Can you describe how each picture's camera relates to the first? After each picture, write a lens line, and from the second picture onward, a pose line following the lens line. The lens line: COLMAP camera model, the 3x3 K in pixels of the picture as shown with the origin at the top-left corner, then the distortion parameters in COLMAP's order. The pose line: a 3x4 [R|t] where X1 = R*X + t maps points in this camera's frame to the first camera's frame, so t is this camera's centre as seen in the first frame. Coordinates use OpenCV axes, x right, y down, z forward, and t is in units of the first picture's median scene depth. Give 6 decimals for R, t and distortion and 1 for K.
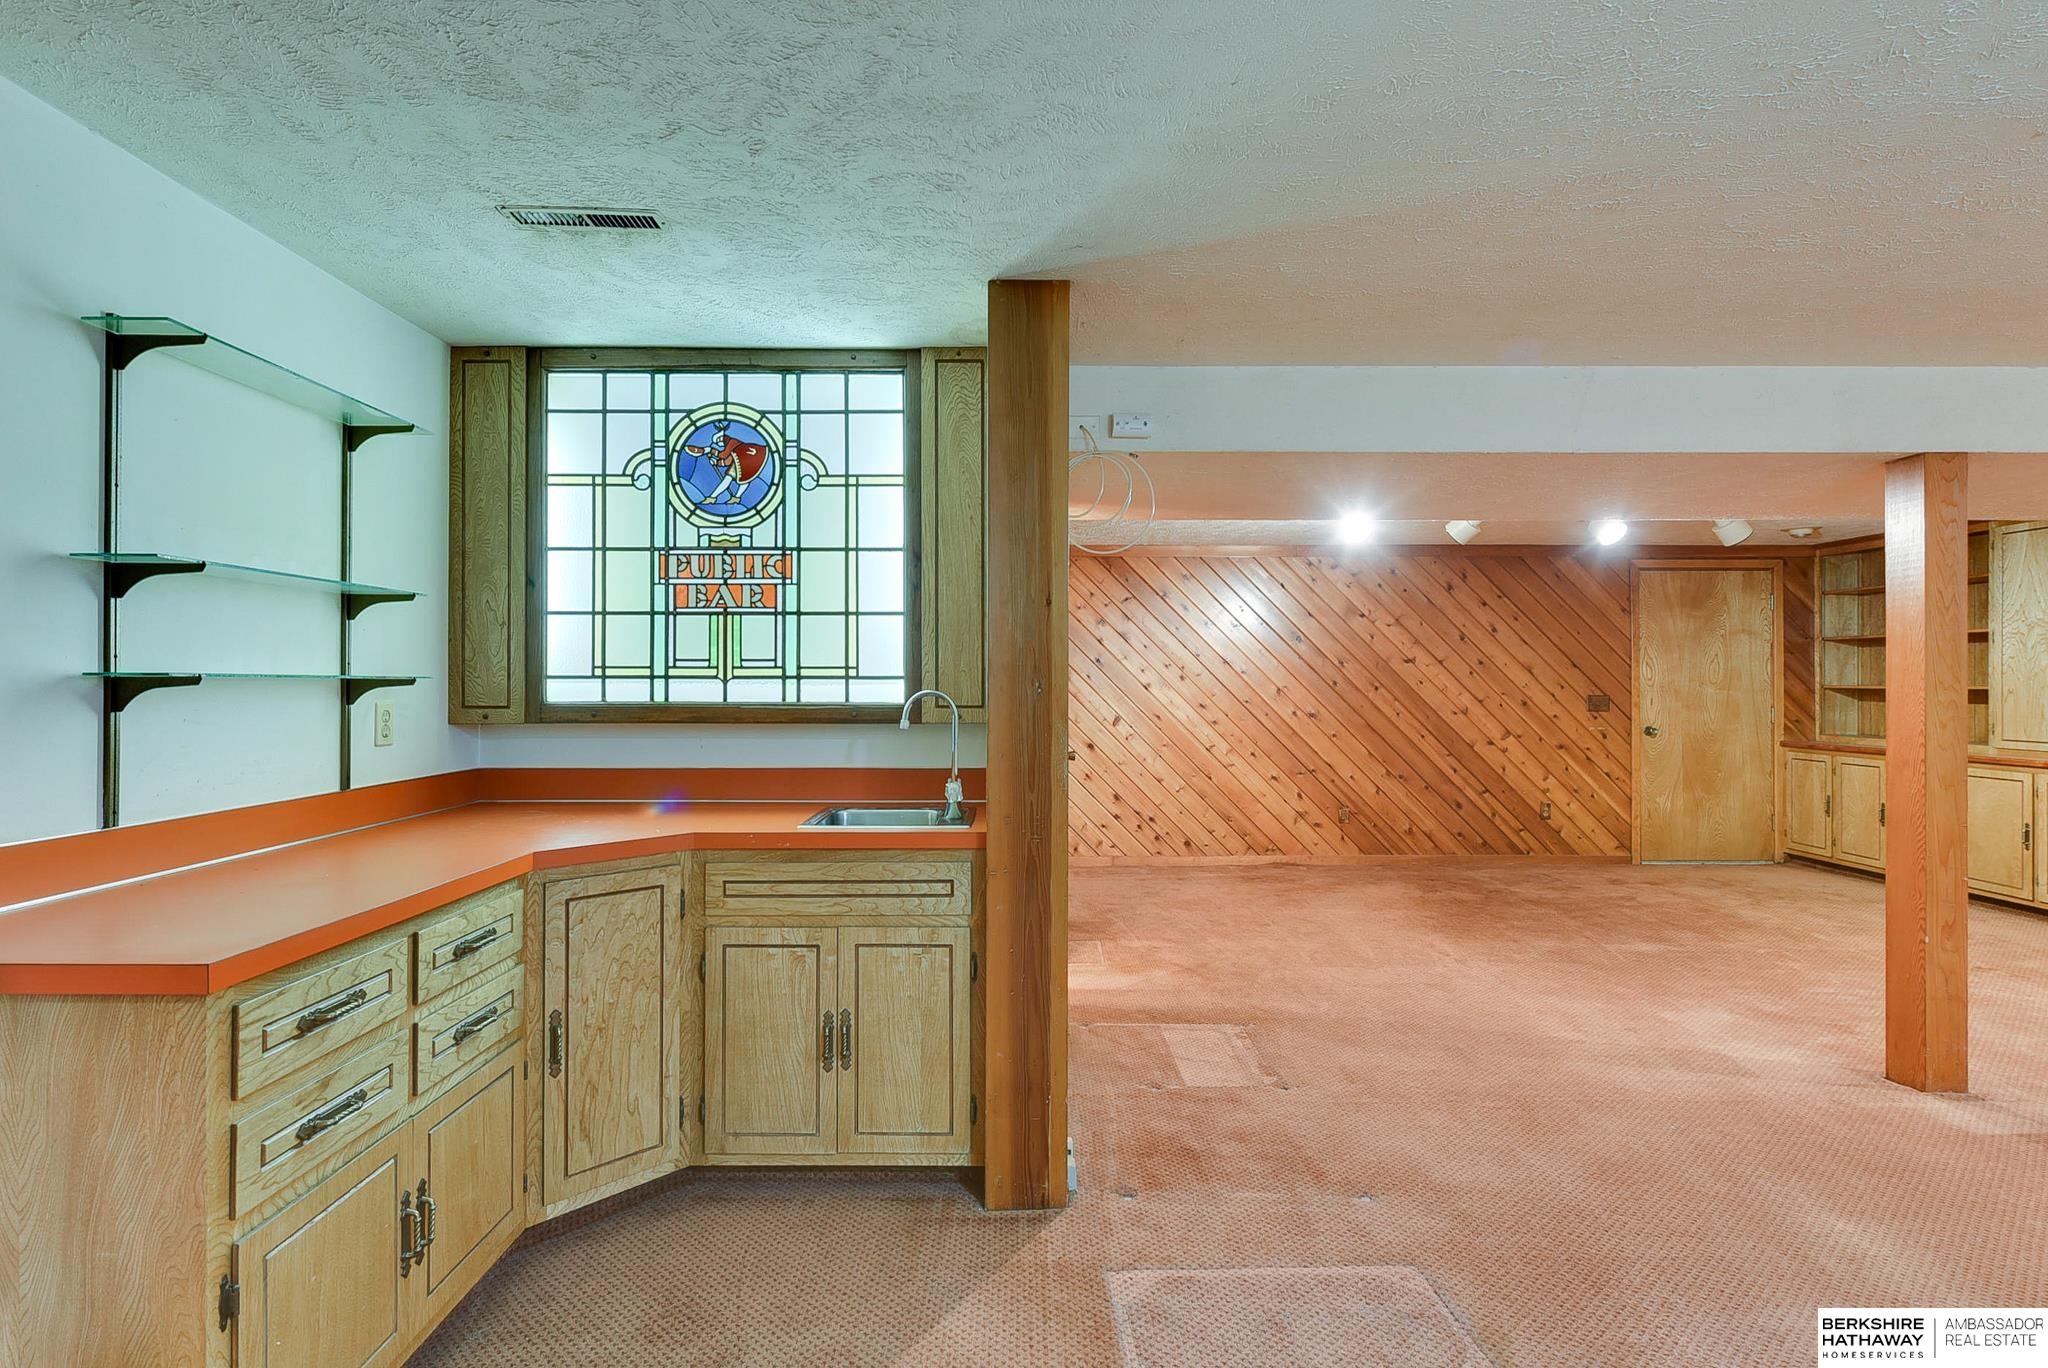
lens RADIAL K [[932.0, 0, 1027.7], [0, 932.0, 678.3], [0, 0, 1]] dist [0.006092, -0.003698]
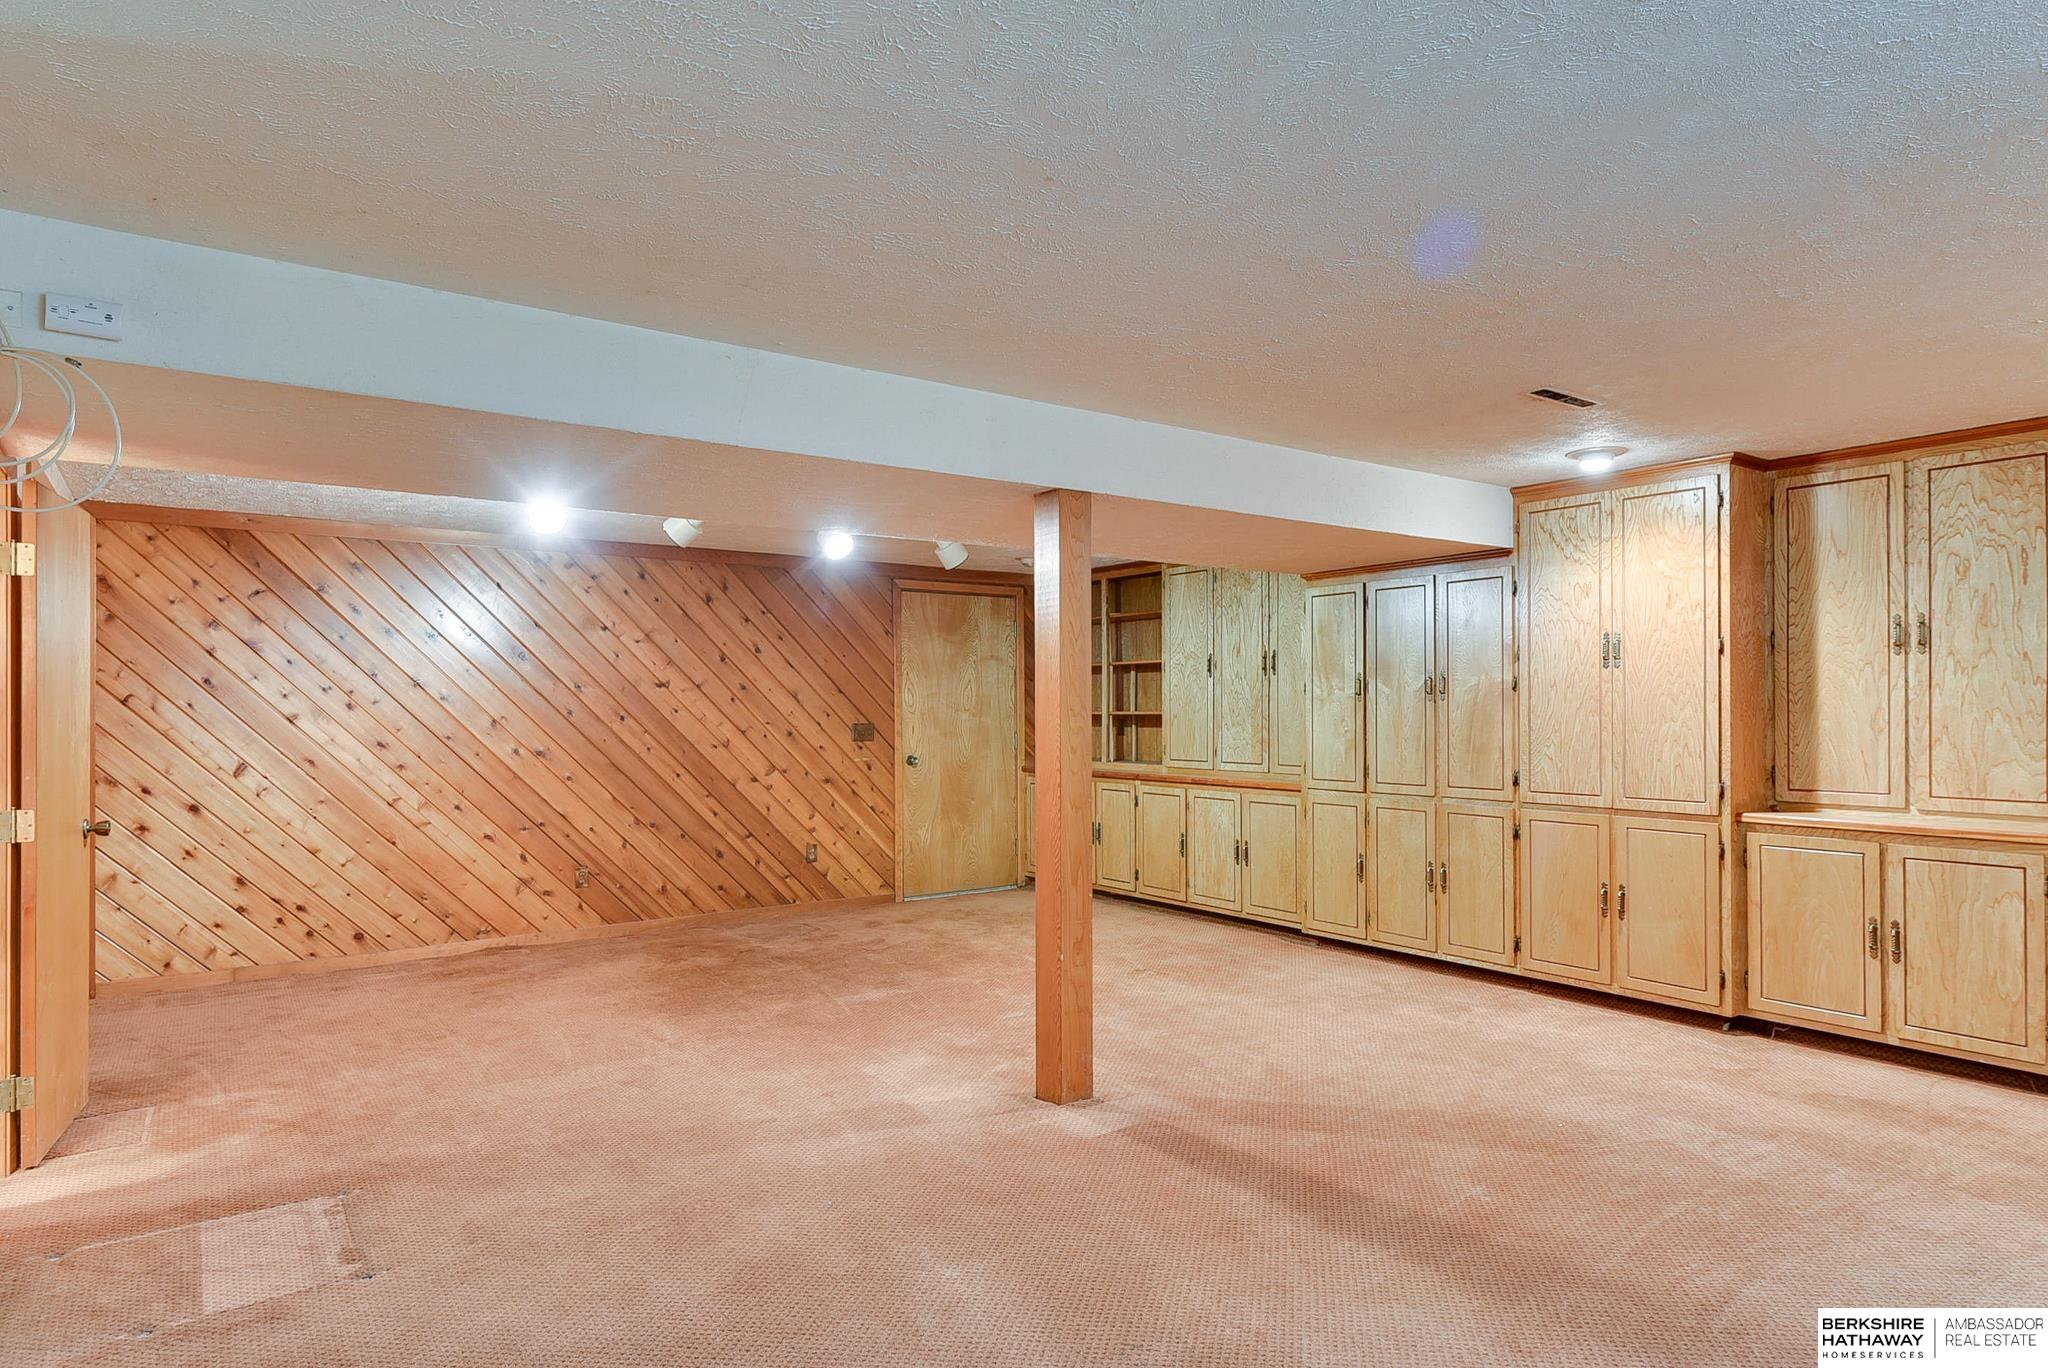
lens RADIAL K [[1138.4, 0, 982.3], [0, 1138.4, 705.3], [0, 0, 1]] dist [0.003447, -0.002390]
pose [[0.827080, -0.003350, 0.562075, 0.148082], [0.002987, 0.999994, 0.001565, -0.002448], [-0.562077, 0.000385, 0.827085, 0.002254]]
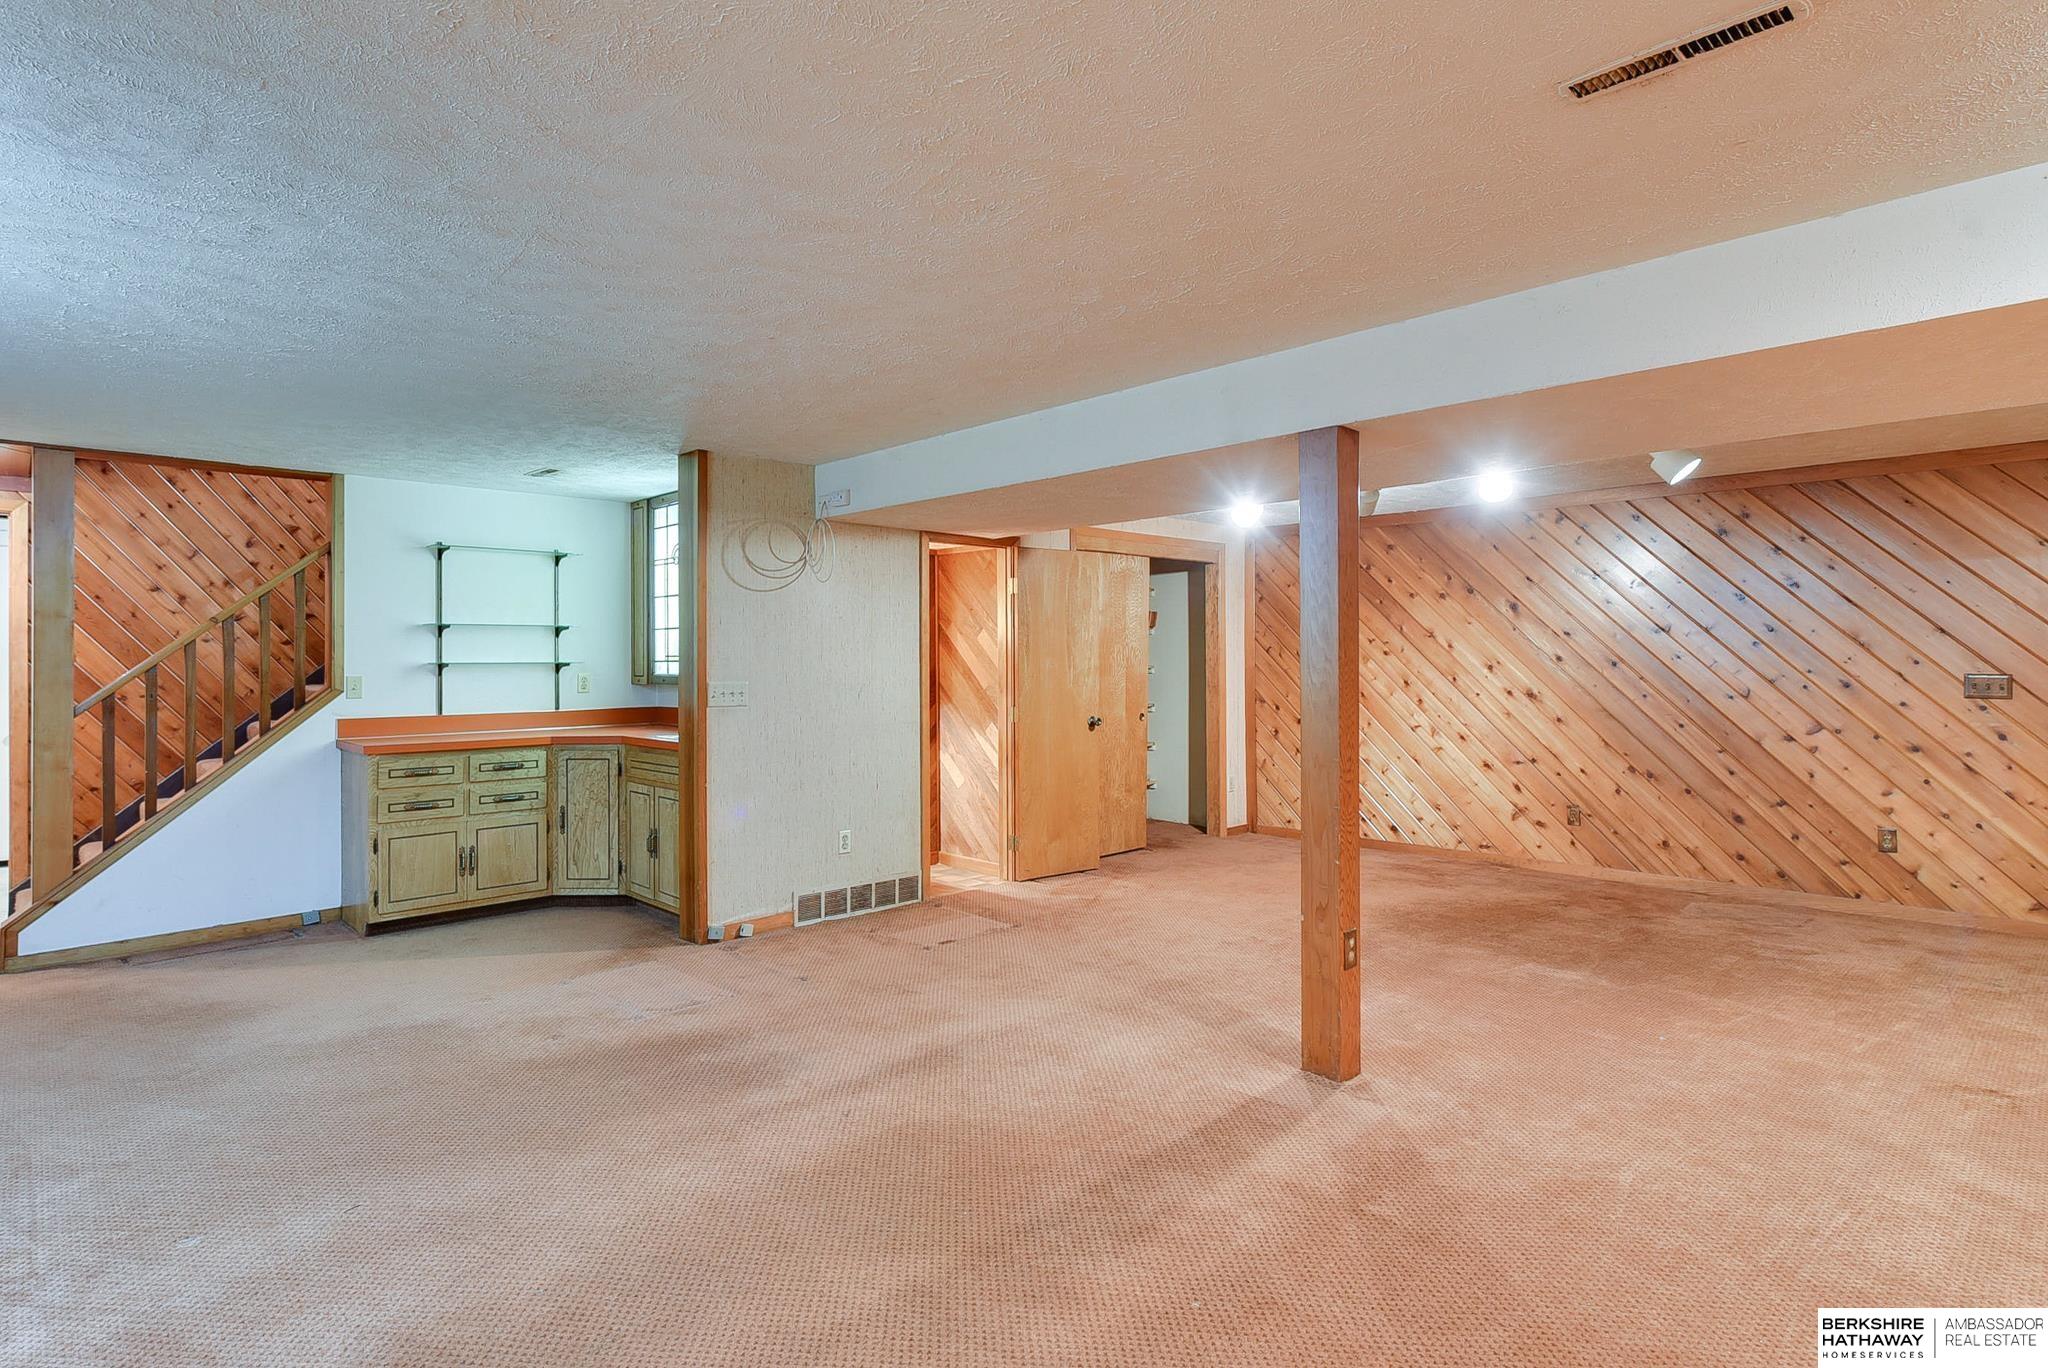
lens RADIAL K [[1023.9, 0, 1032.4], [0, 1023.9, 653.4], [0, 0, 1]] dist [0.001804, -0.000629]
pose [[0.705920, -0.008020, -0.708246, 1.279005], [0.010319, 0.999946, -0.001039, -0.006013], [0.708217, -0.006575, 0.705965, 0.016345]]
